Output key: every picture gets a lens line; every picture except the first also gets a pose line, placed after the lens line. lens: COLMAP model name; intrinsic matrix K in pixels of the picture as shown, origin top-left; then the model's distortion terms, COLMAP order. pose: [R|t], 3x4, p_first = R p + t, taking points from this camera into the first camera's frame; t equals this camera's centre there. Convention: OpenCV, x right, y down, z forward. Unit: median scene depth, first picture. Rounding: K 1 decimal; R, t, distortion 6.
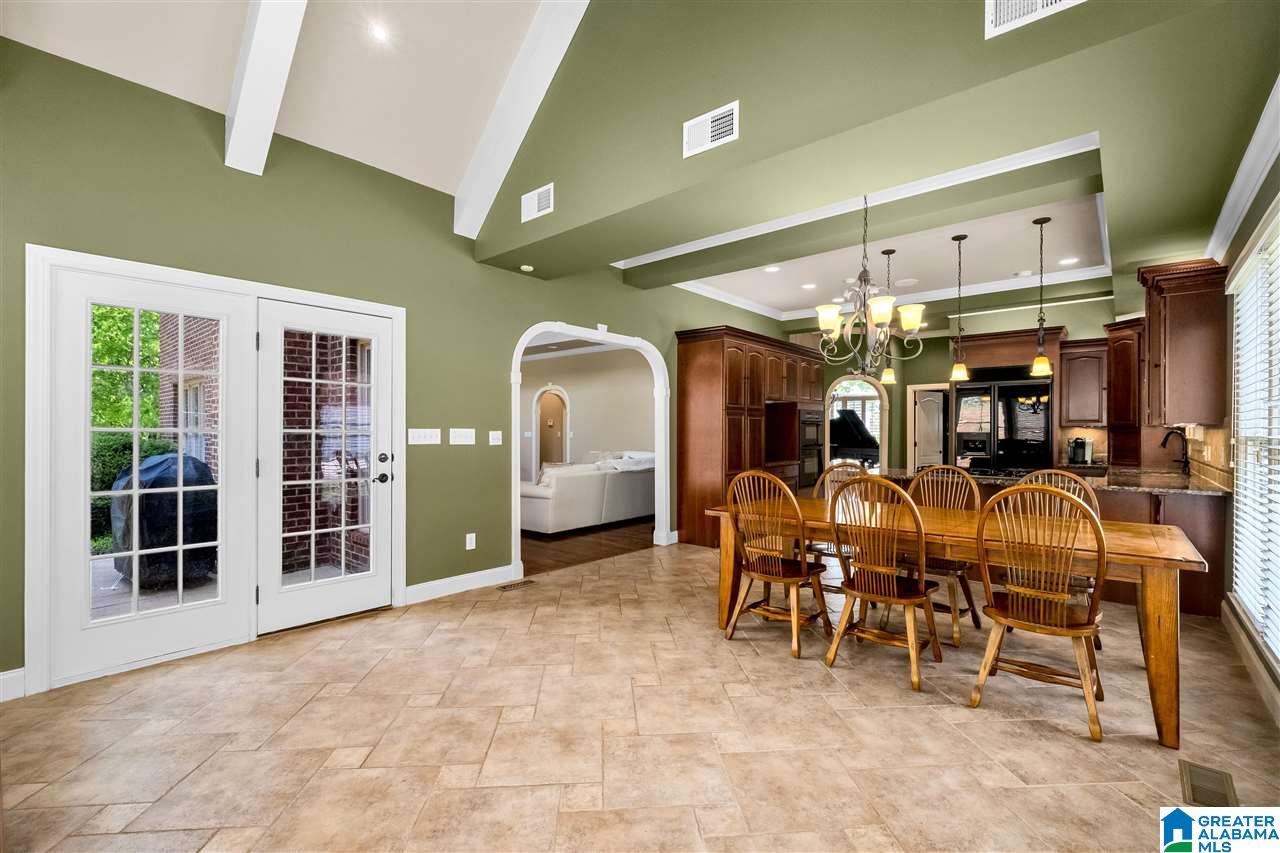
lens RADIAL K [[554.3, 0, 639.0], [0, 554.3, 431.3], [0, 0, 1]] dist [-0.000129, 0.000010]
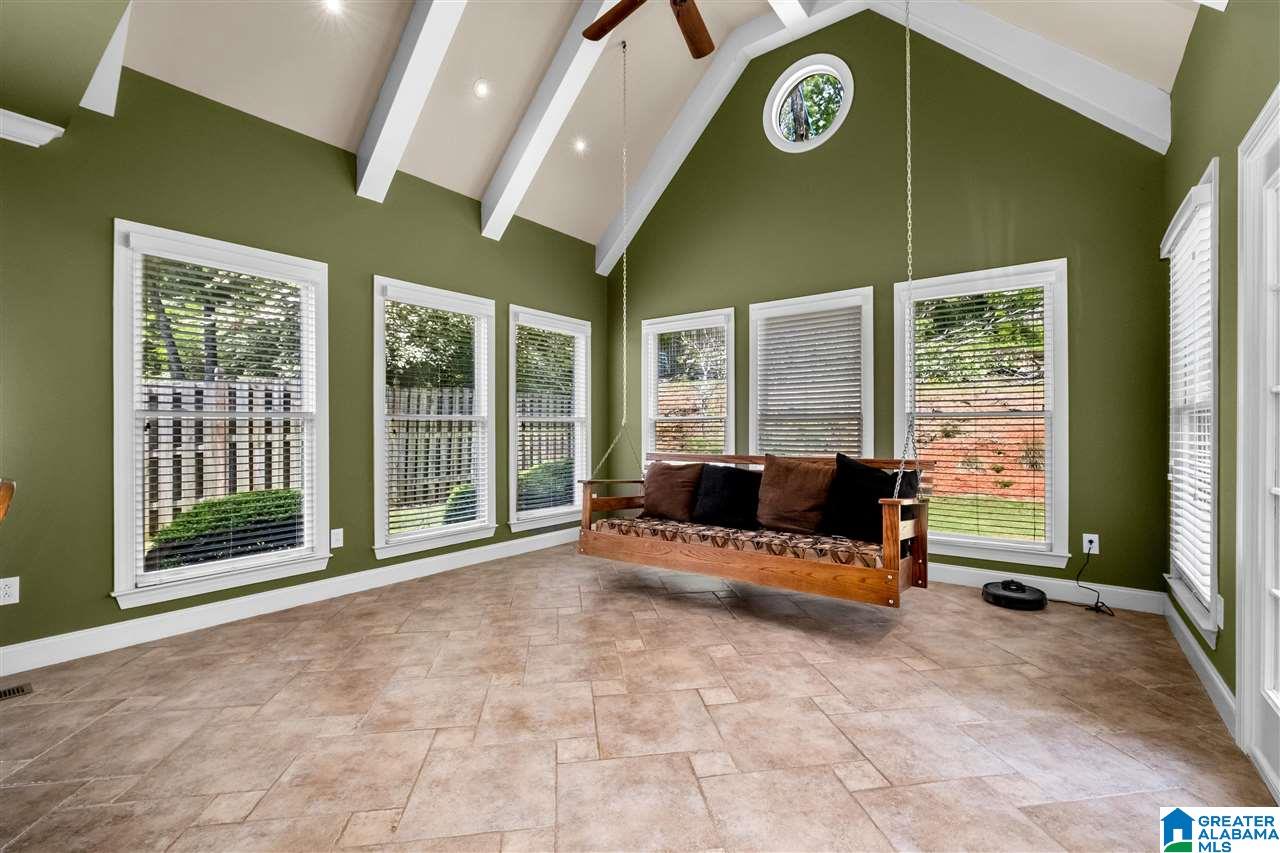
lens RADIAL K [[554.3, 0, 640.6], [0, 554.3, 429.5], [0, 0, 1]] dist [-0.000129, 0.000010]
pose [[-0.997670, 0.002455, -0.068184, -0.265838], [0.002638, 0.999993, -0.002595, 0.052671], [0.068177, -0.002769, -0.997669, 1.876889]]
